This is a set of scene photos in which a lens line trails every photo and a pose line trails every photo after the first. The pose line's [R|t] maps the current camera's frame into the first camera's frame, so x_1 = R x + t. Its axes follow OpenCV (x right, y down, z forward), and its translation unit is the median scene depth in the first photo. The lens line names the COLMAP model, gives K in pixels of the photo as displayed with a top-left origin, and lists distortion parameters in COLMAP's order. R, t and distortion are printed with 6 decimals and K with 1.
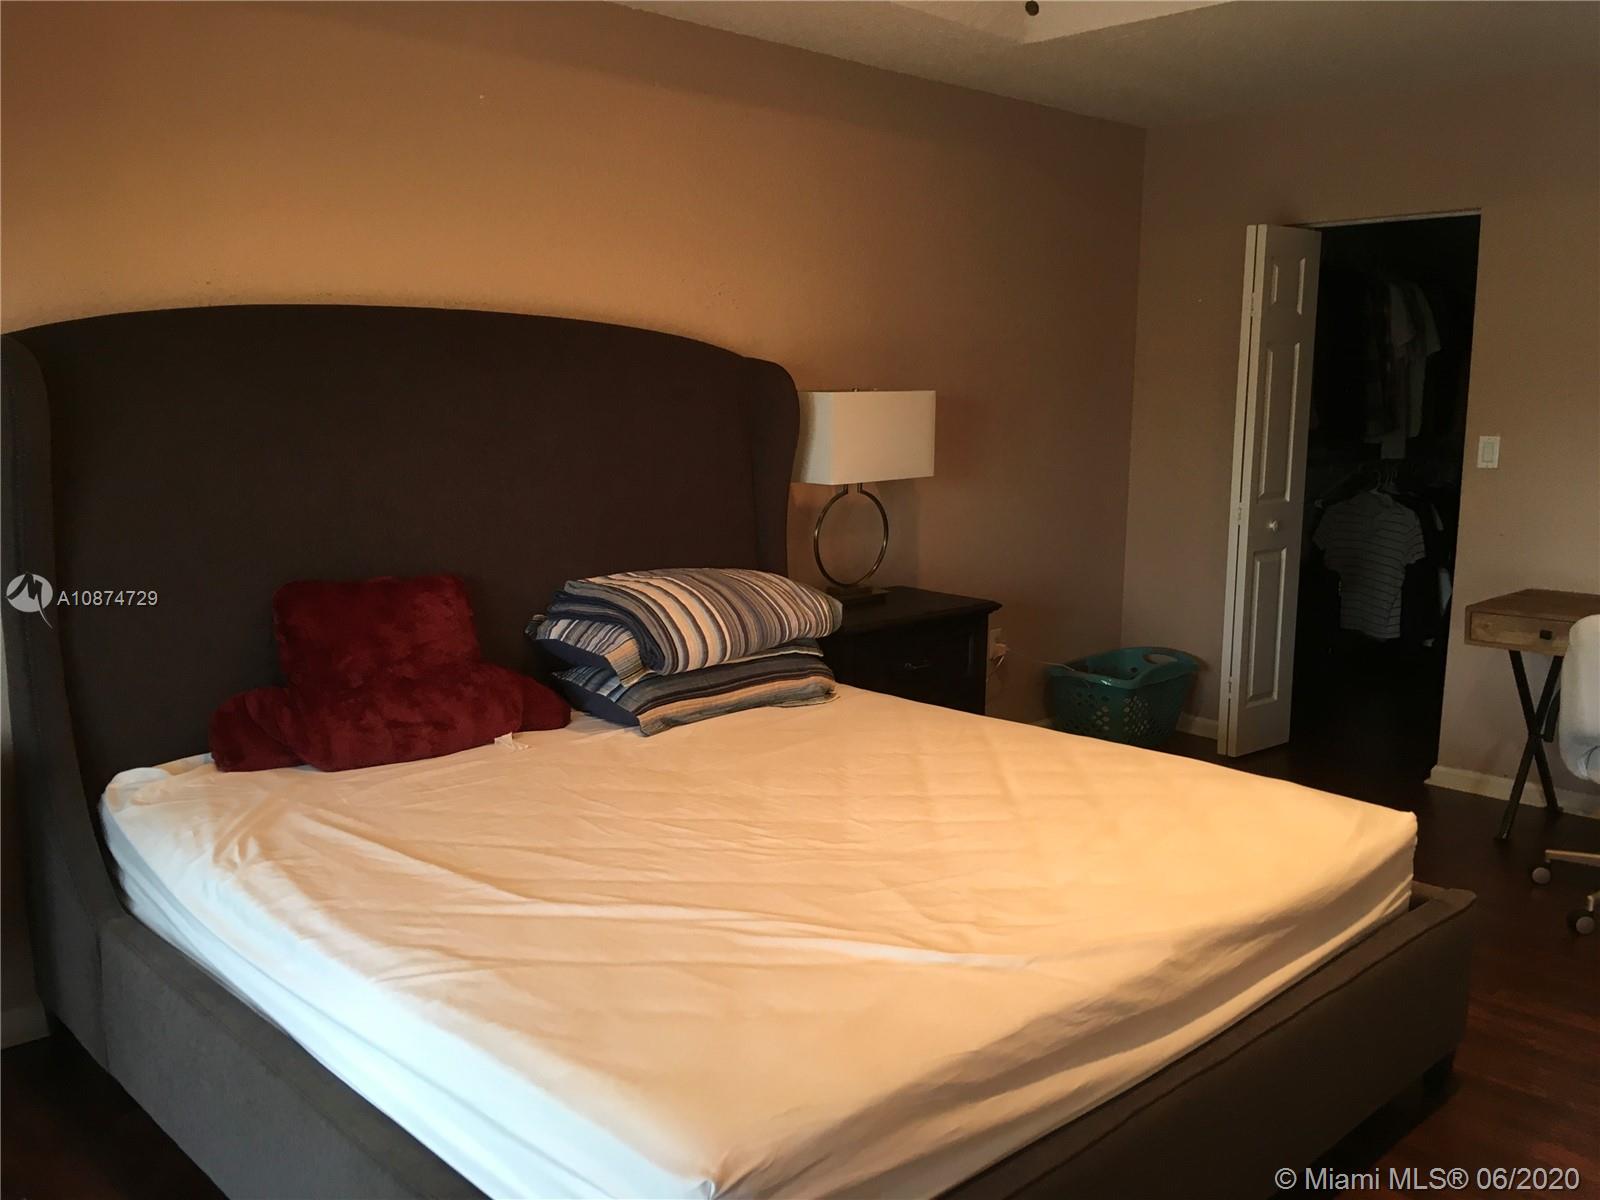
lens RADIAL K [[1347.0, 0, 800.0], [0, 1347.0, 600.0], [0, 0, 1]] dist [0.093408, -0.148605]
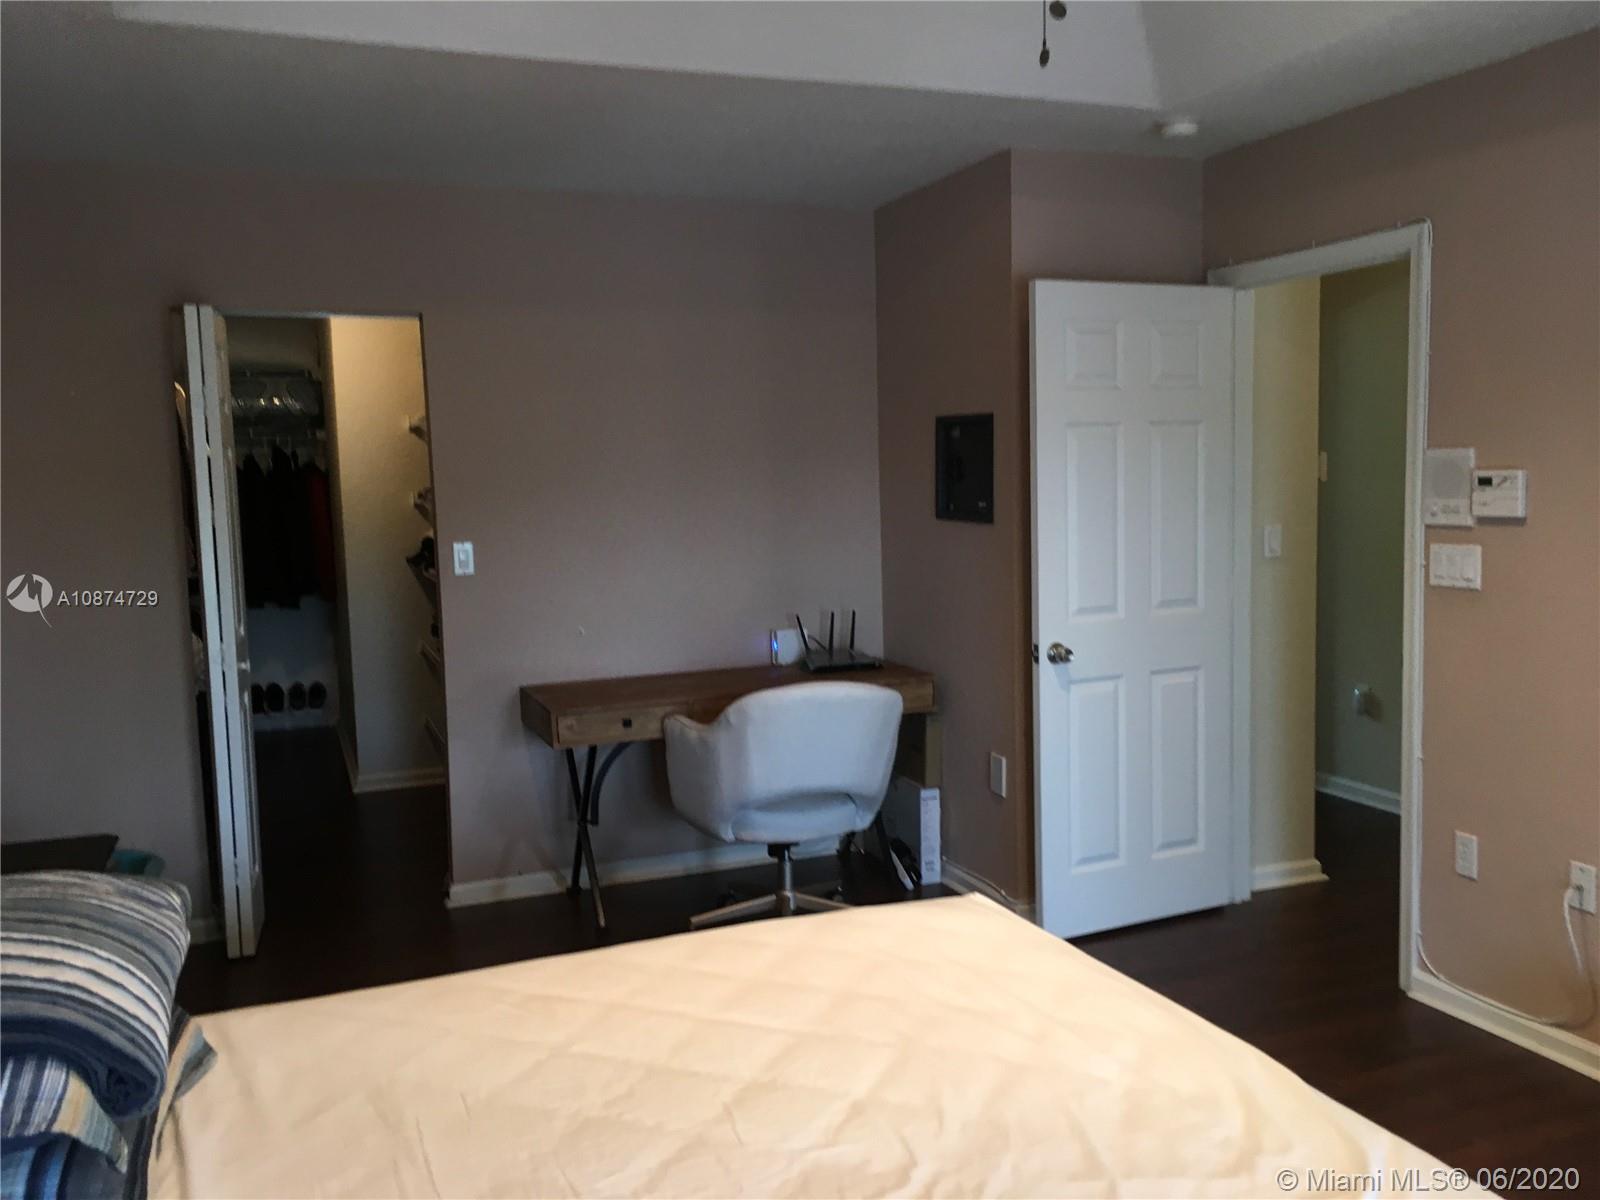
lens RADIAL K [[1347.0, 0, 800.0], [0, 1347.0, 600.0], [0, 0, 1]] dist [0.093408, -0.148605]
pose [[0.373703, -0.099066, 0.922243, -0.521249], [0.166273, 0.985329, 0.038467, -0.124990], [-0.912523, 0.138969, 0.384693, 0.655742]]
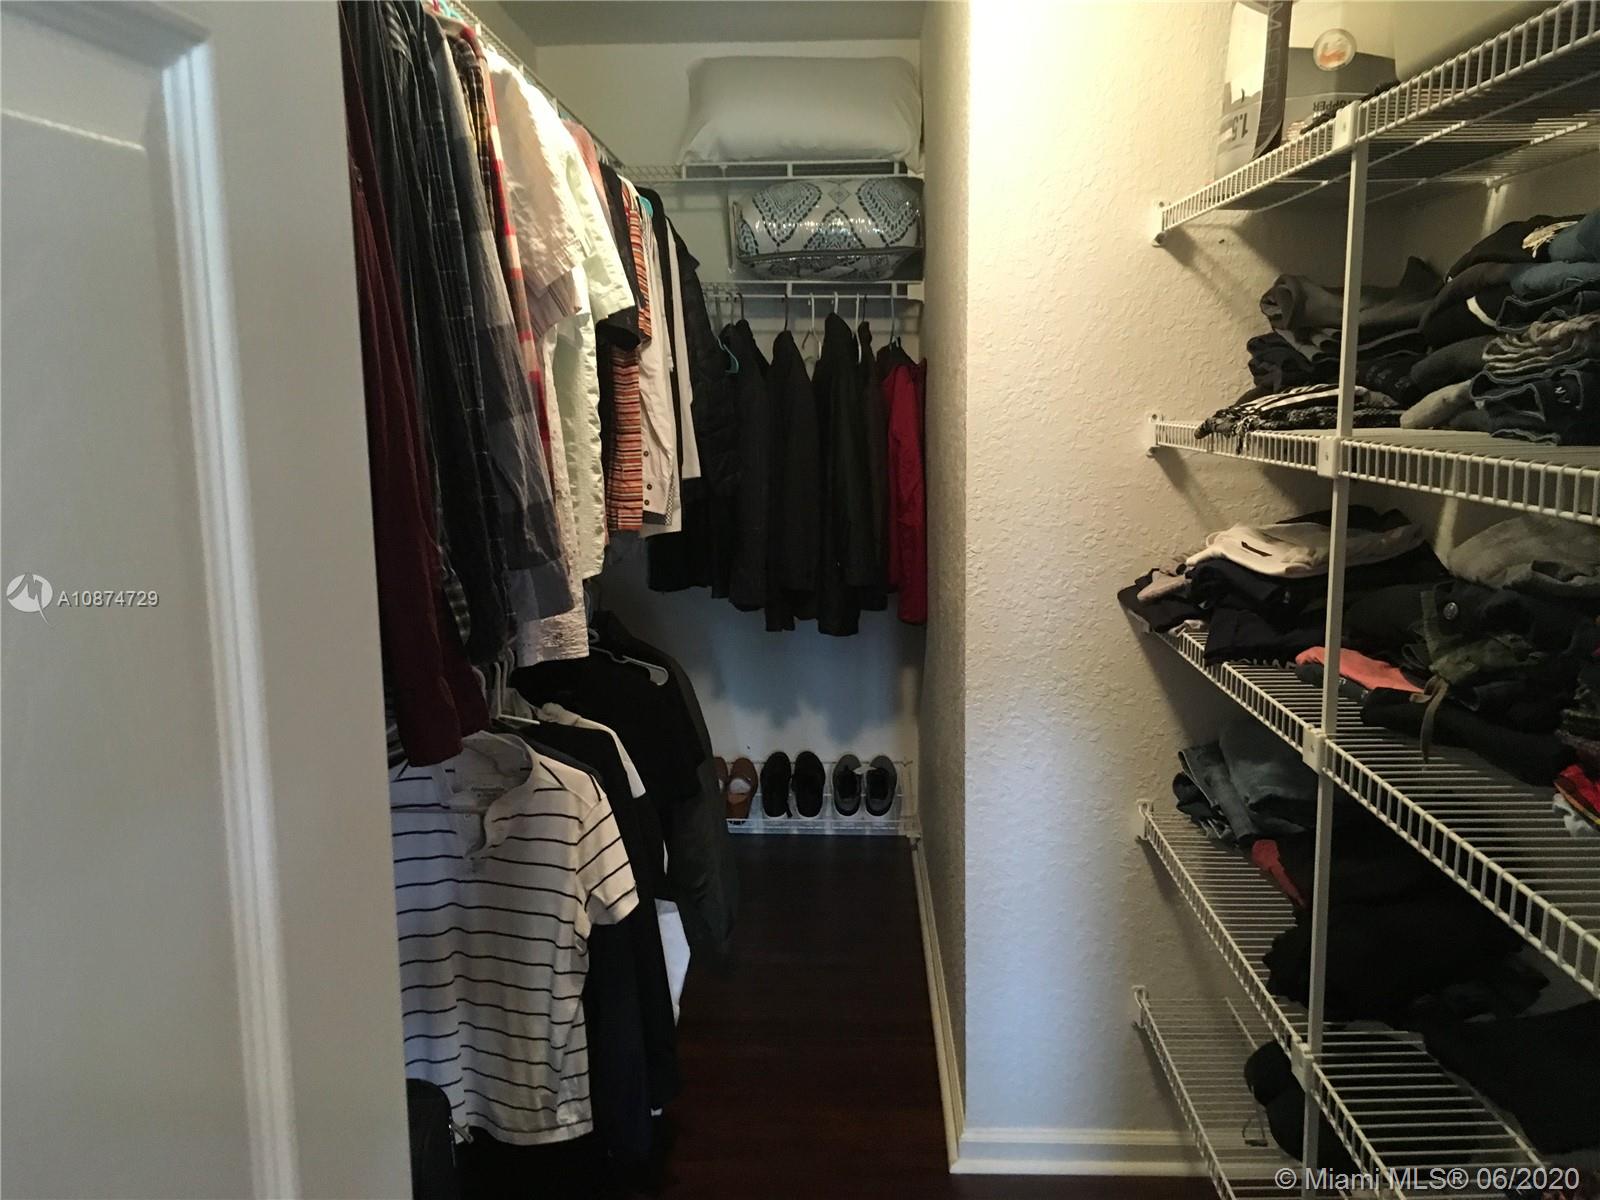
lens RADIAL K [[1347.0, 0, 800.0], [0, 1347.0, 600.0], [0, 0, 1]] dist [0.093408, -0.148605]
pose [[0.713526, -0.117762, 0.690661, 0.250863], [0.119584, 0.991778, 0.045562, -0.226747], [-0.690348, 0.050082, 0.721742, 1.335005]]
